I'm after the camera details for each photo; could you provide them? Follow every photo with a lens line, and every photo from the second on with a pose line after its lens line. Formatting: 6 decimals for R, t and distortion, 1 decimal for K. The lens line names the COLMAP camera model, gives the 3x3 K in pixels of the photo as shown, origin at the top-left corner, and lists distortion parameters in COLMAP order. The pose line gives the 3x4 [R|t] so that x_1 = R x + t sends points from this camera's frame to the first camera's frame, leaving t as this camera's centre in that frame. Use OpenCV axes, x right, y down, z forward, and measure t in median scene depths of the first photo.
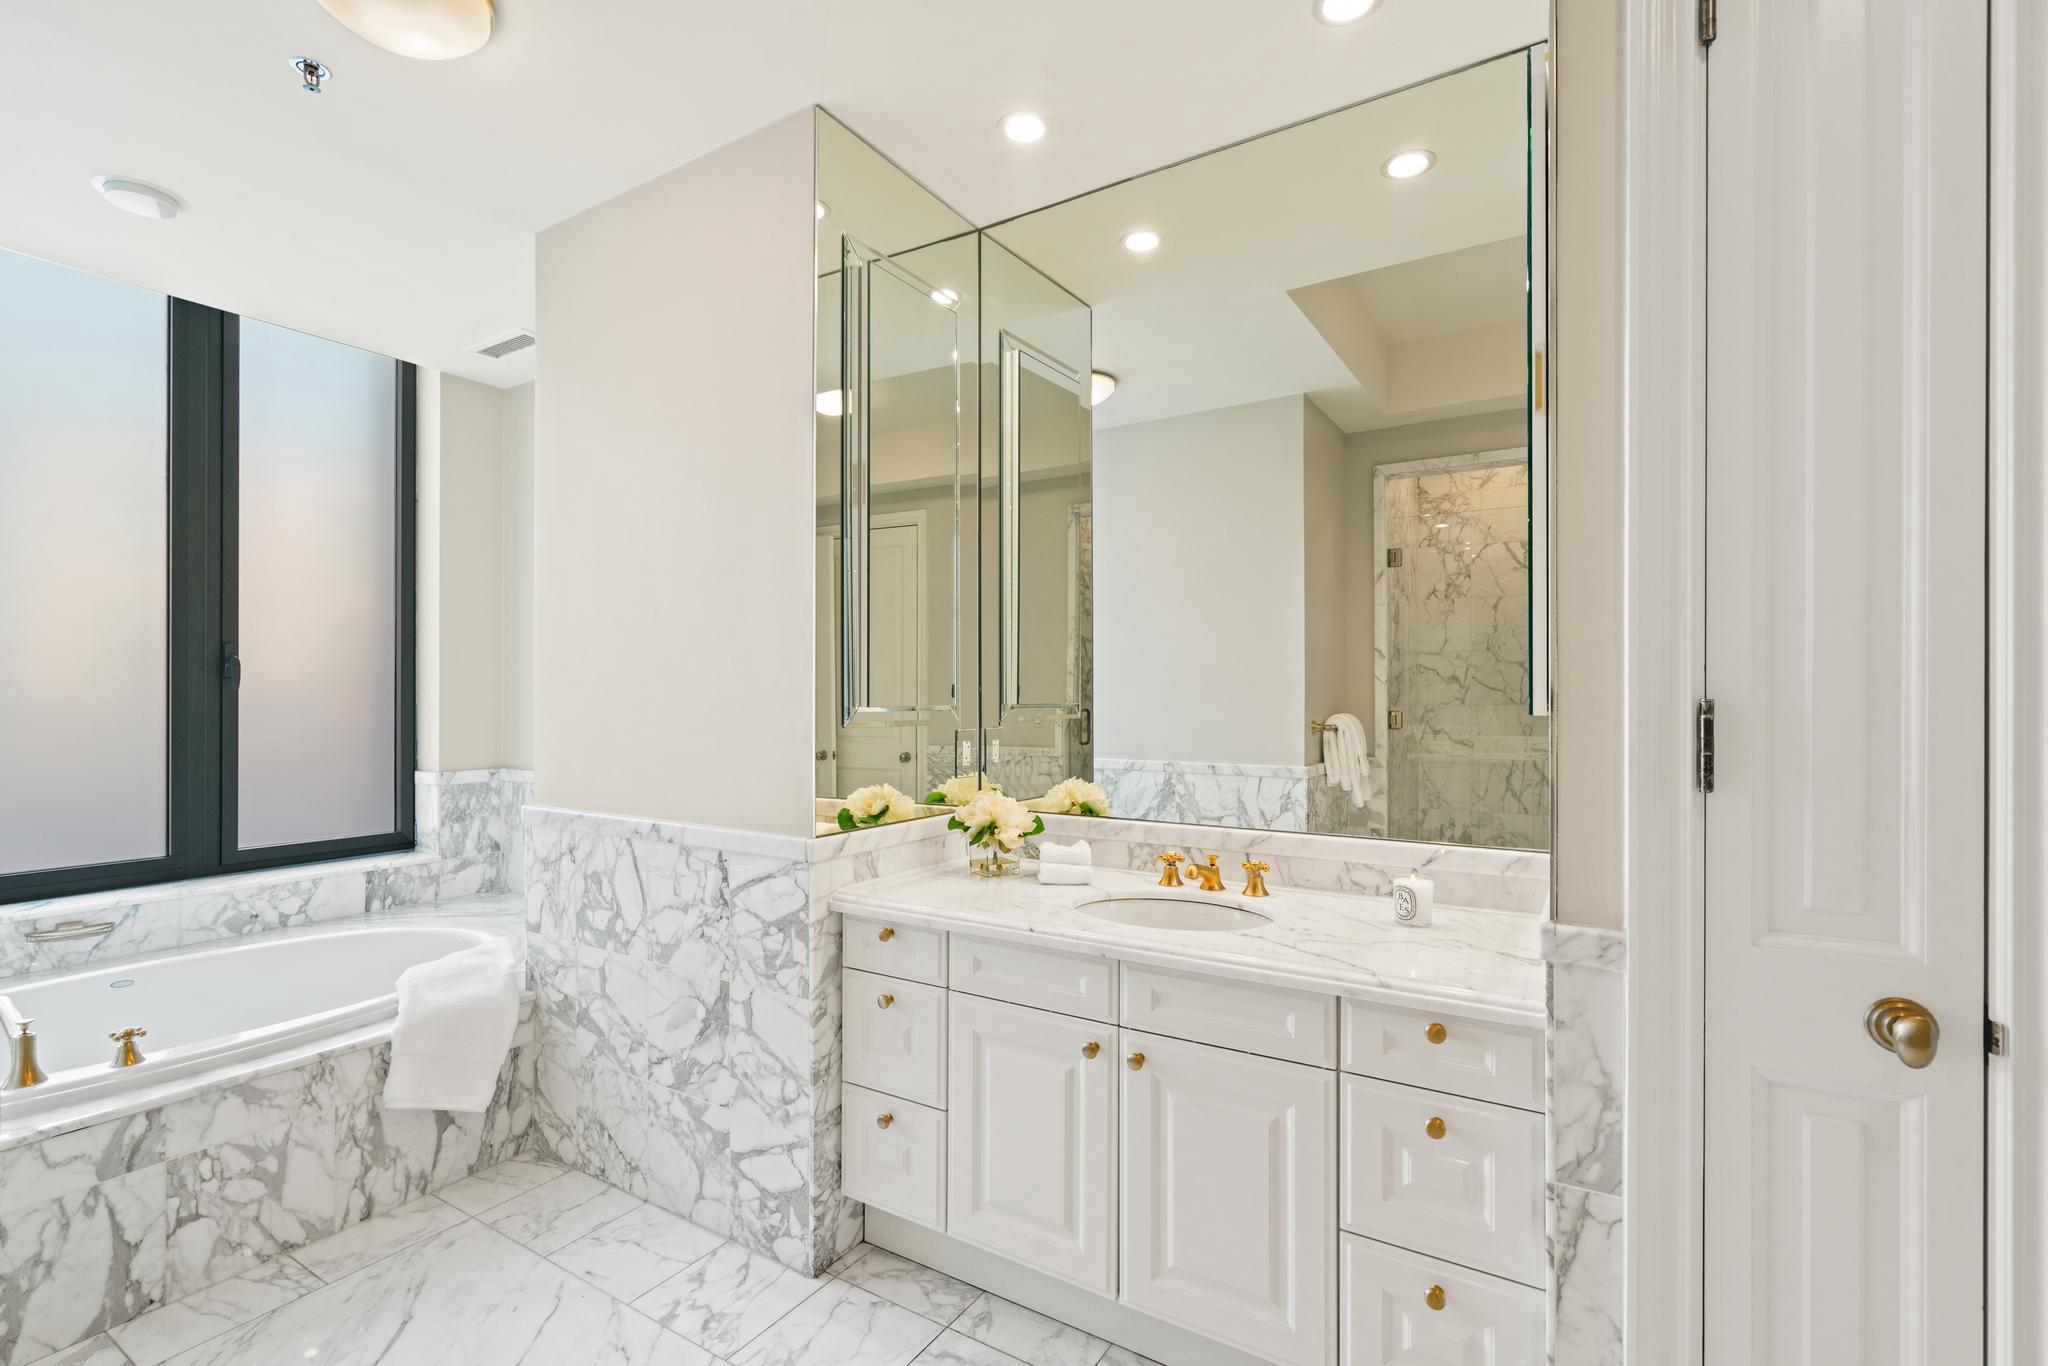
lens RADIAL K [[927.9, 0, 1027.1], [0, 927.9, 691.2], [0, 0, 1]] dist [-0.002881, 0.001070]
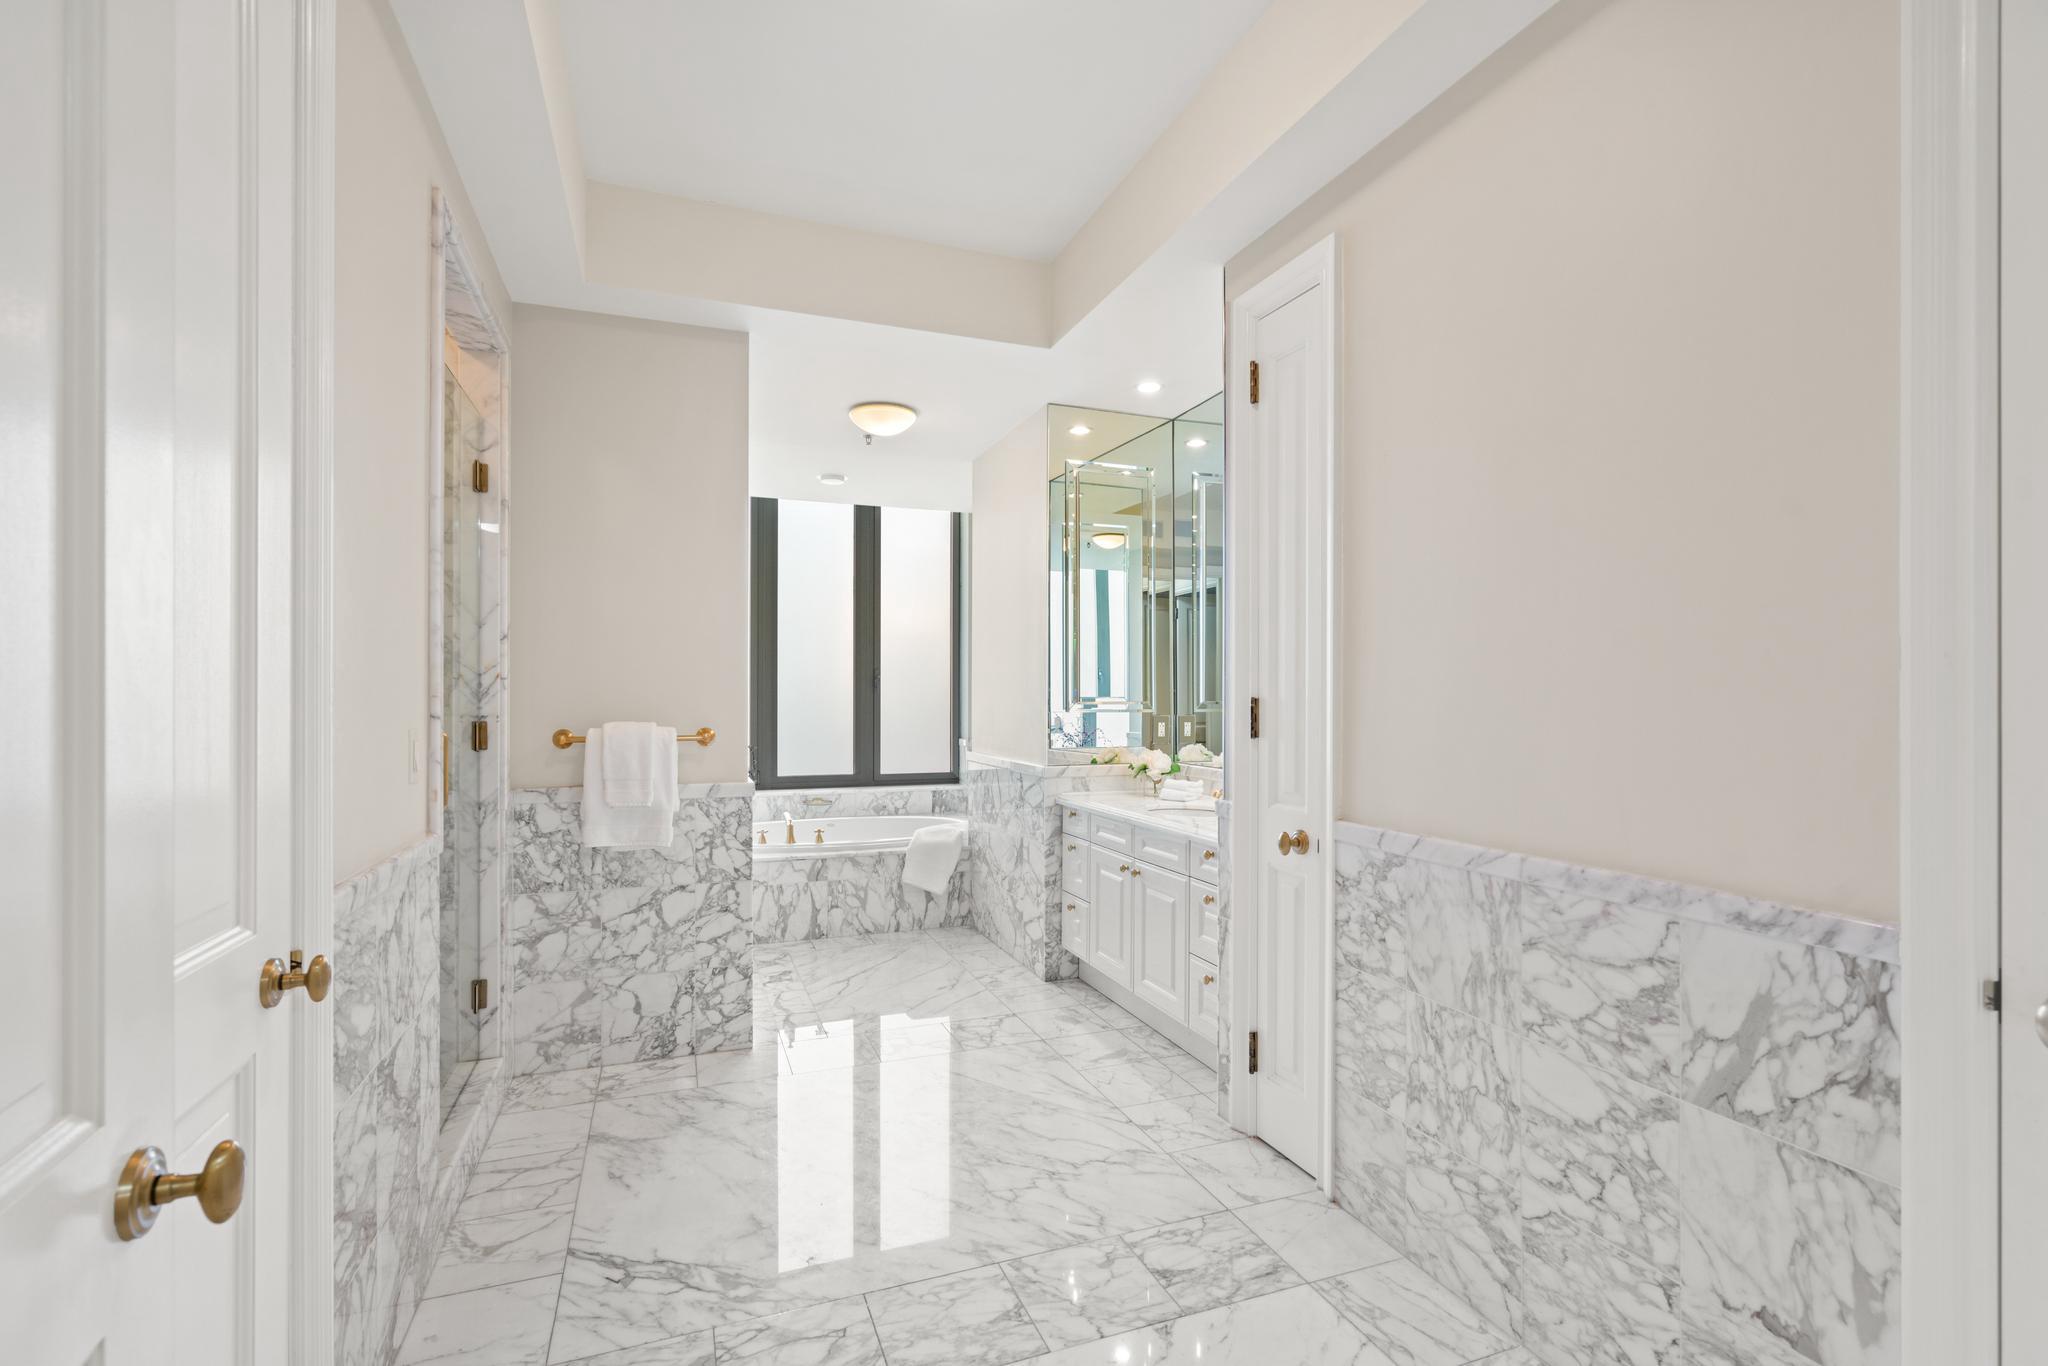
lens RADIAL K [[927.9, 0, 1024.9], [0, 927.9, 690.3], [0, 0, 1]] dist [-0.002881, 0.001070]
pose [[0.798739, -0.003759, -0.601667, 0.895221], [0.001626, 0.999990, -0.004088, 0.001275], [0.601676, 0.002287, 0.798737, -0.609404]]
